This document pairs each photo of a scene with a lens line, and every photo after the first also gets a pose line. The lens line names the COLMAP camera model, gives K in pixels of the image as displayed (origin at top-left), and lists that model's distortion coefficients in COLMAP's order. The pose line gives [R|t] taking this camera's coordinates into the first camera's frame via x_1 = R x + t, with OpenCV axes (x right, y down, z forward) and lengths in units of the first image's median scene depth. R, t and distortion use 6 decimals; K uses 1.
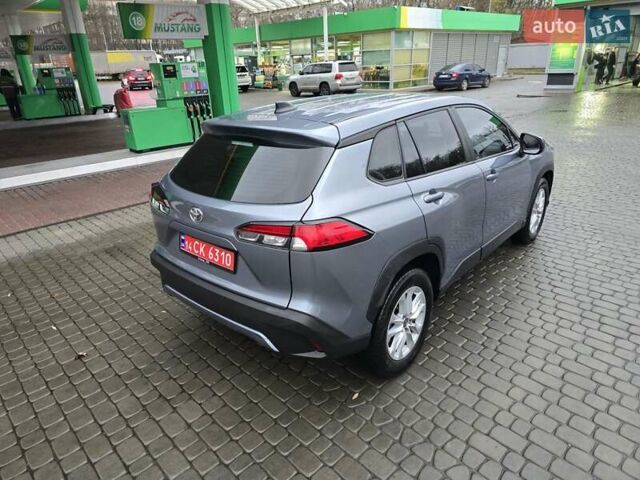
lens RADIAL K [[424.3, 0, 316.8], [0, 424.3, 238.6], [0, 0, 1]] dist [0.050441, -0.042195]
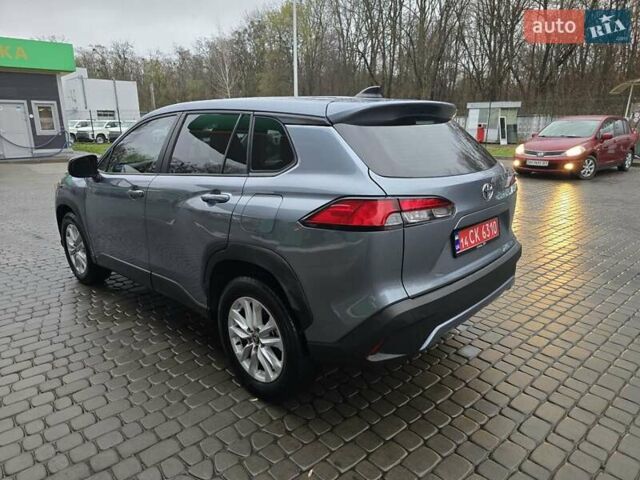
lens RADIAL K [[425.2, 0, 320.0], [0, 425.2, 240.0], [0, 0, 1]] dist [0.052388, -0.044029]
pose [[0.053389, -0.225463, 0.972788, -0.559475], [0.385666, 0.903244, 0.188179, -0.125084], [-0.921092, 0.365125, 0.135177, 0.573470]]
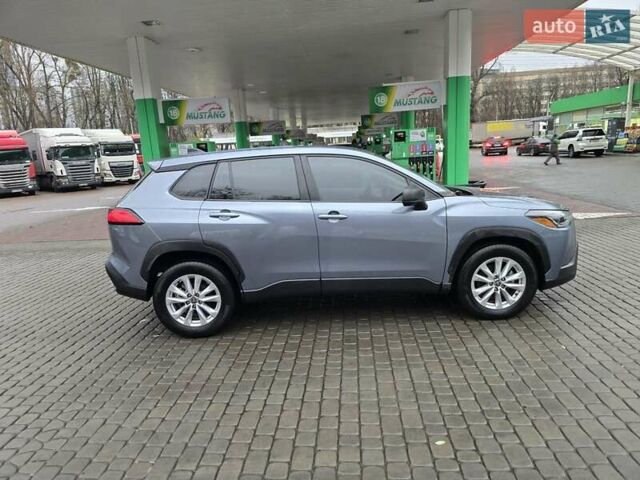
lens RADIAL K [[425.2, 0, 320.0], [0, 425.2, 240.0], [0, 0, 1]] dist [0.052388, -0.044029]
pose [[0.671845, 0.150279, -0.725286, 0.773670], [-0.251251, 0.967383, -0.032297, -0.027955], [0.696776, 0.203928, 0.687689, 0.148891]]
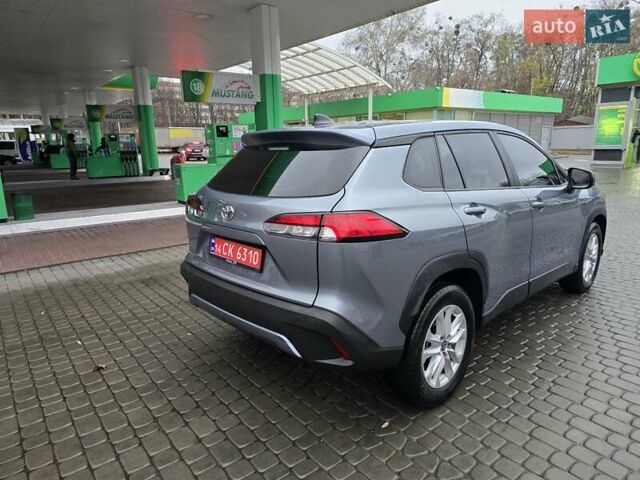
lens RADIAL K [[425.2, 0, 320.0], [0, 425.2, 240.0], [0, 0, 1]] dist [0.052388, -0.044029]
pose [[0.995388, 0.039112, -0.087600, 0.009319], [-0.053111, 0.985086, -0.163660, 0.072952], [0.079893, 0.167557, 0.982620, 0.025071]]
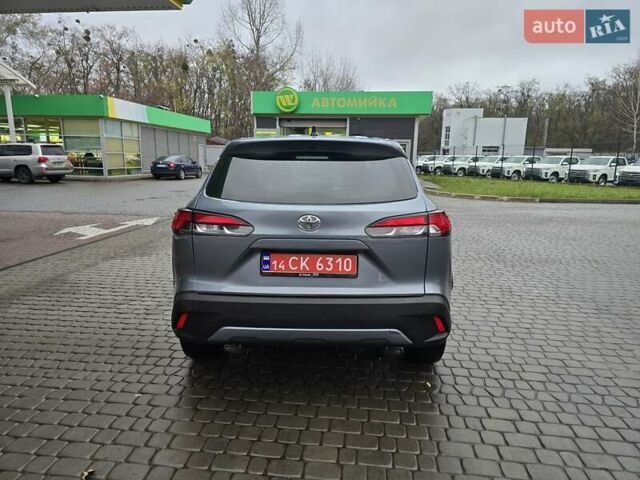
lens RADIAL K [[425.2, 0, 320.0], [0, 425.2, 240.0], [0, 0, 1]] dist [0.052388, -0.044029]
pose [[0.769092, -0.072687, 0.634991, -0.400737], [0.202217, 0.970148, -0.133870, 0.051627], [-0.606305, 0.231365, 0.760832, 0.127022]]
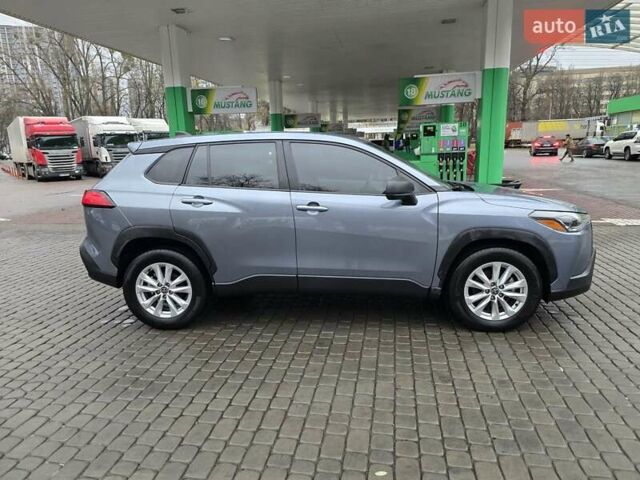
lens RADIAL K [[425.6, 0, 321.4], [0, 425.6, 237.0], [0, 0, 1]] dist [0.047488, -0.037837]
pose [[0.596369, 0.183984, -0.781341, 0.794242], [-0.299406, 0.954118, -0.003857, -0.053784], [0.744782, 0.236239, 0.624092, 0.258530]]
